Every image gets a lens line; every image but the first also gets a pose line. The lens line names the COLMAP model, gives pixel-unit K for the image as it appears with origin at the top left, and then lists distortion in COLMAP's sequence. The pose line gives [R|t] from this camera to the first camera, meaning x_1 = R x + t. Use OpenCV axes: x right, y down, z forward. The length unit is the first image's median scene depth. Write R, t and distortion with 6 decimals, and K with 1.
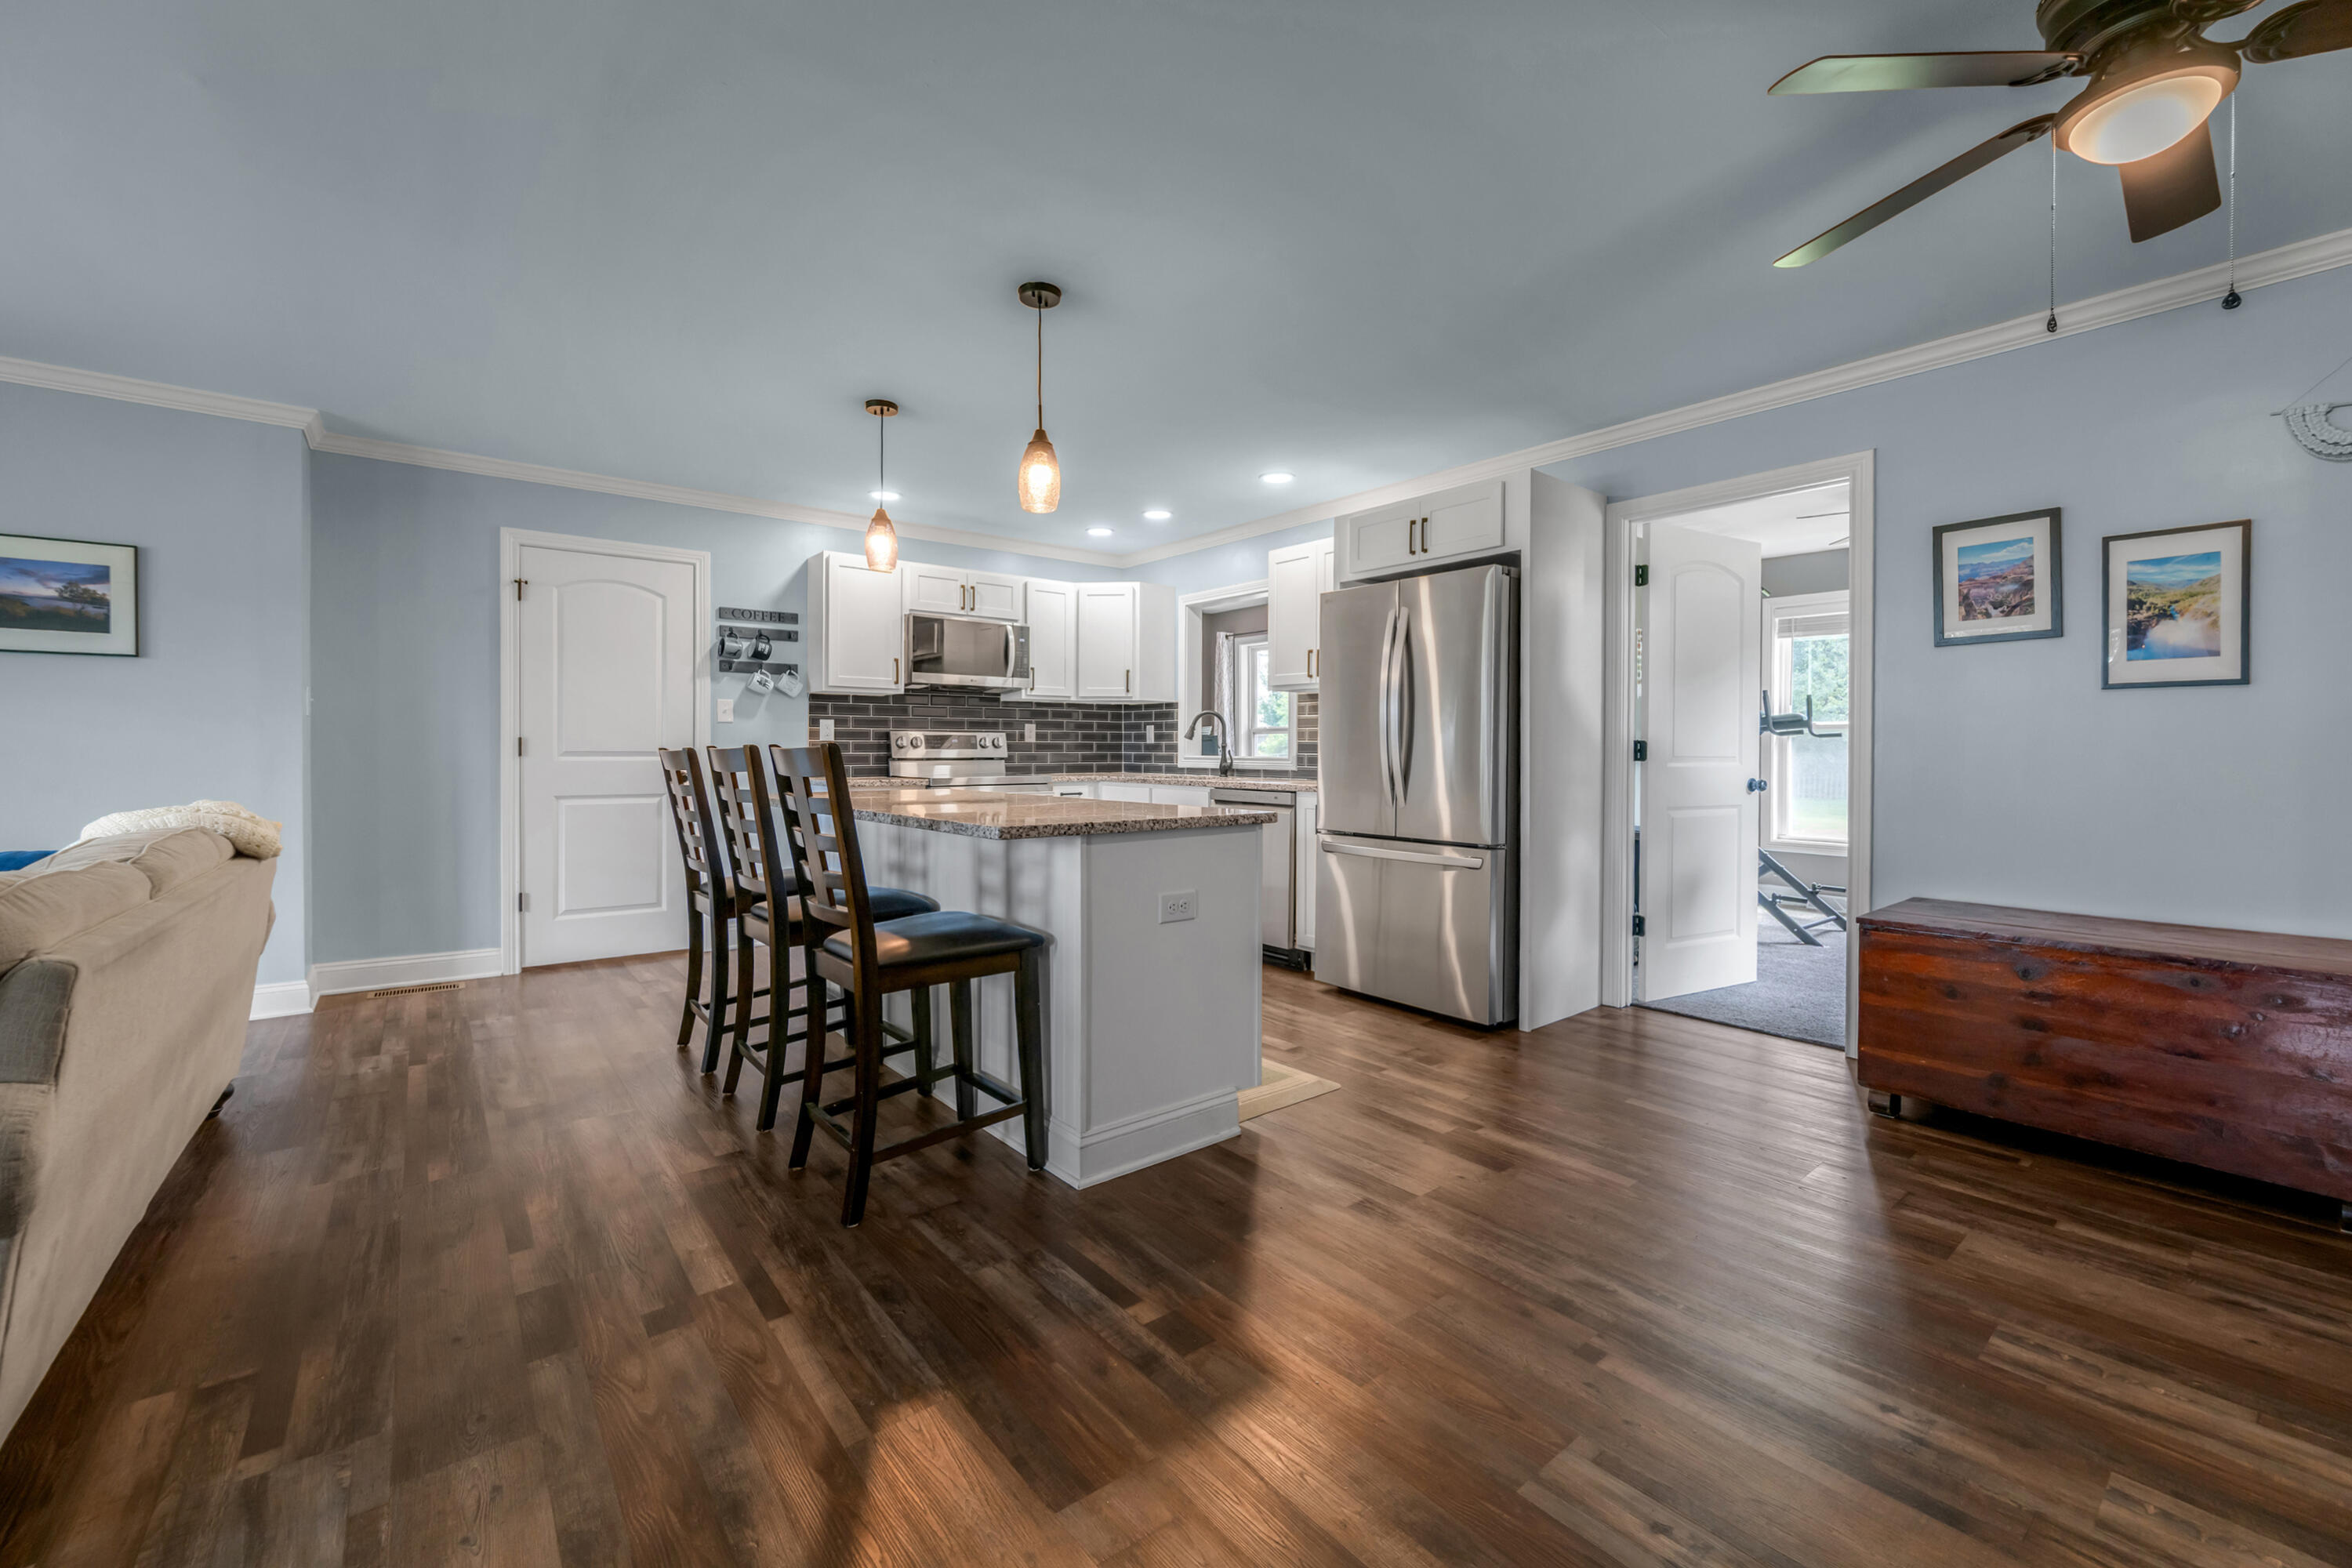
lens RADIAL K [[959.8, 0, 1183.3], [0, 959.8, 760.1], [0, 0, 1]] dist [0.003510, -0.000676]
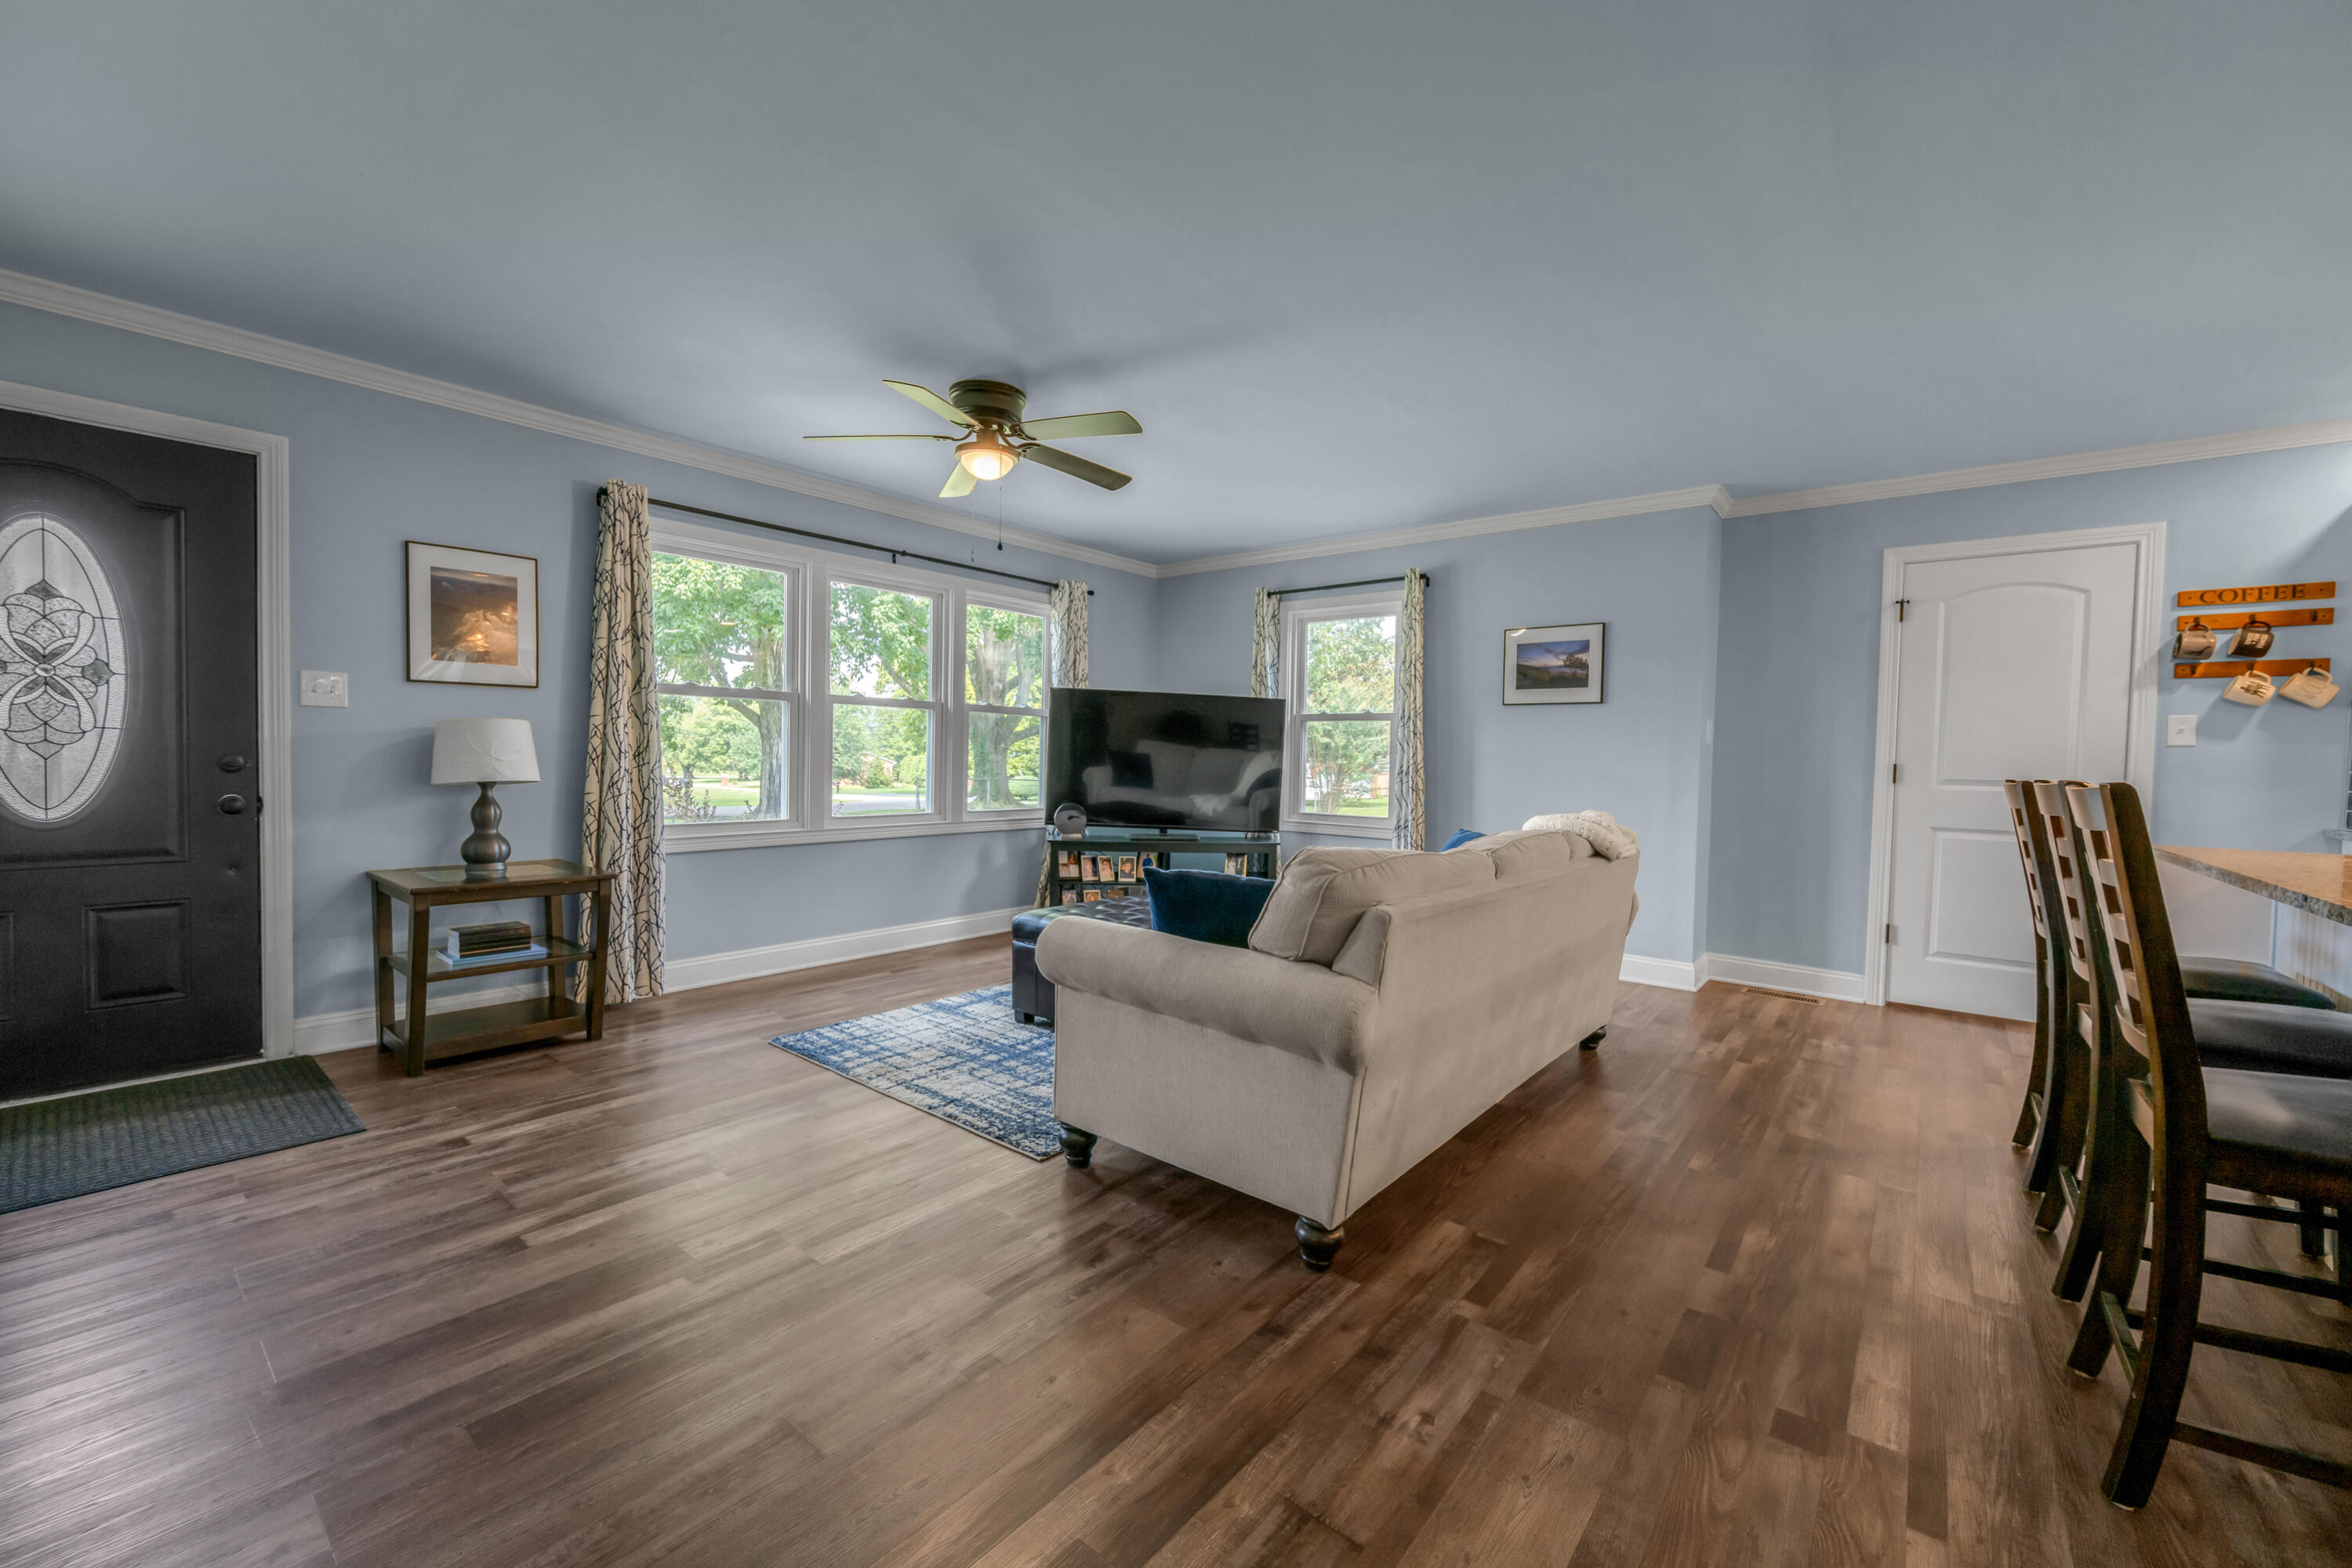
lens RADIAL K [[917.9, 0, 1175.0], [0, 917.9, 785.3], [0, 0, 1]] dist [-0.011445, 0.001299]
pose [[0.210892, 0.033286, -0.976942, 0.051344], [-0.028751, 0.999199, 0.027838, -0.006479], [0.977086, 0.022217, 0.211680, 0.095188]]
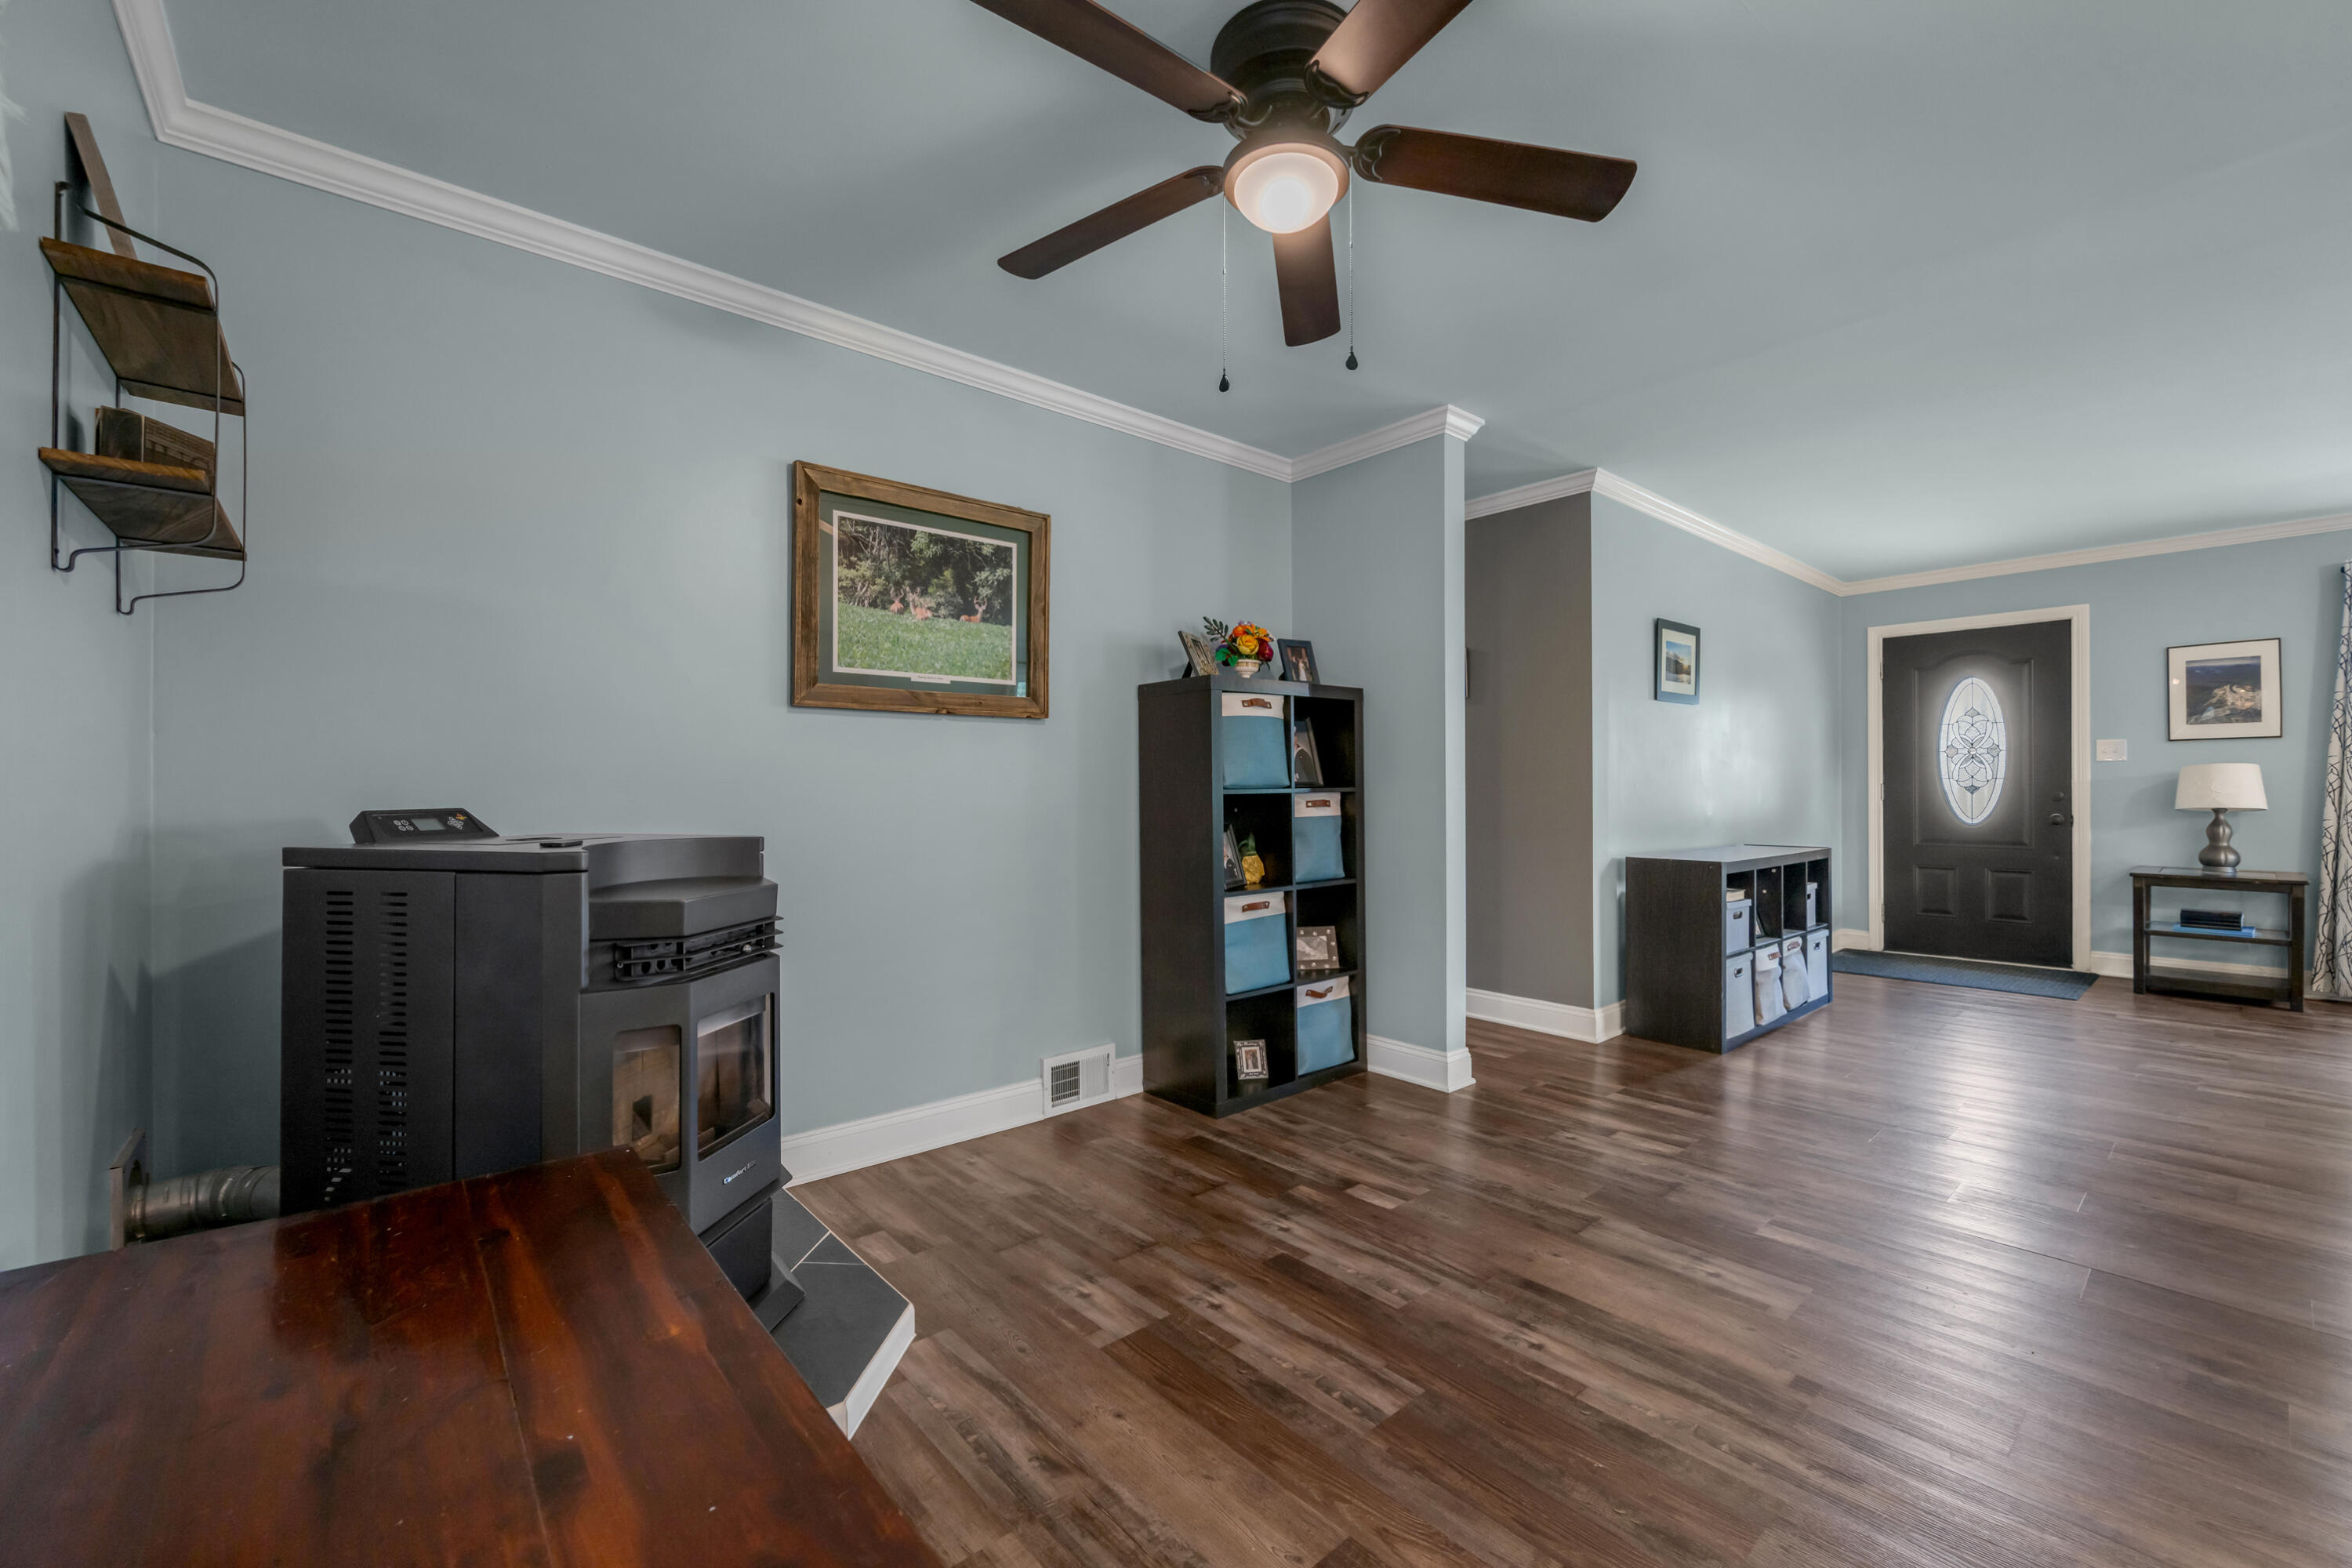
lens RADIAL K [[959.8, 0, 1164.9], [0, 959.8, 795.6], [0, 0, 1]] dist [0.003510, -0.000676]
pose [[-0.999686, 0.003446, -0.024839, 0.421837], [0.003169, 0.999932, 0.011183, -0.003633], [0.024876, 0.011101, -0.999629, 0.748884]]
